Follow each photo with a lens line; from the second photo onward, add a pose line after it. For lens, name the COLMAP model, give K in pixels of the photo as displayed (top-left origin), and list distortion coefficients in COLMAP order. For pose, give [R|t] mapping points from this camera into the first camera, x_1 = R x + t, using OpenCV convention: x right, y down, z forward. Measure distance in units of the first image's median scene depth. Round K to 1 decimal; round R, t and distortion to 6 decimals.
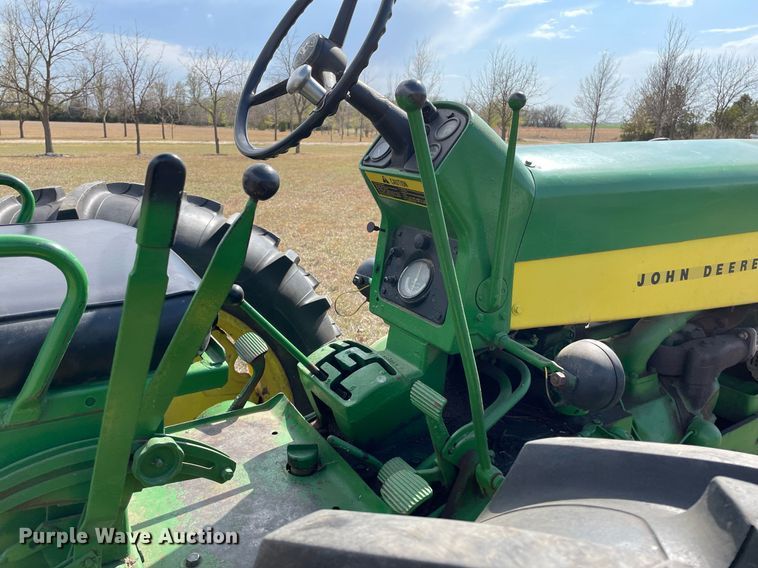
lens RADIAL K [[579.9, 0, 371.0], [0, 579.9, 271.9], [0, 0, 1]] dist [0.093526, -0.124445]
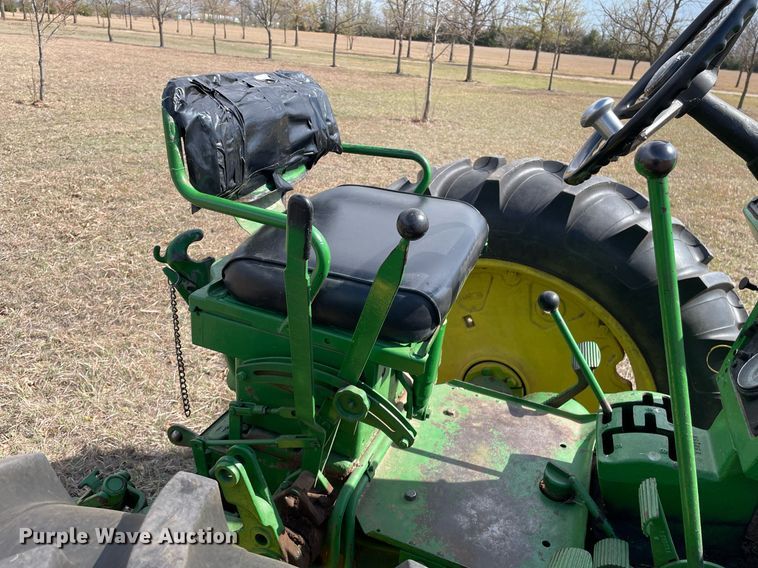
lens RADIAL K [[579.9, 0, 371.0], [0, 579.9, 271.9], [0, 0, 1]] dist [0.093526, -0.124445]
pose [[0.606947, 0.328535, -0.723657, 0.290385], [-0.265162, 0.942093, 0.205305, -0.133422], [0.749202, 0.067277, 0.658916, 0.089908]]
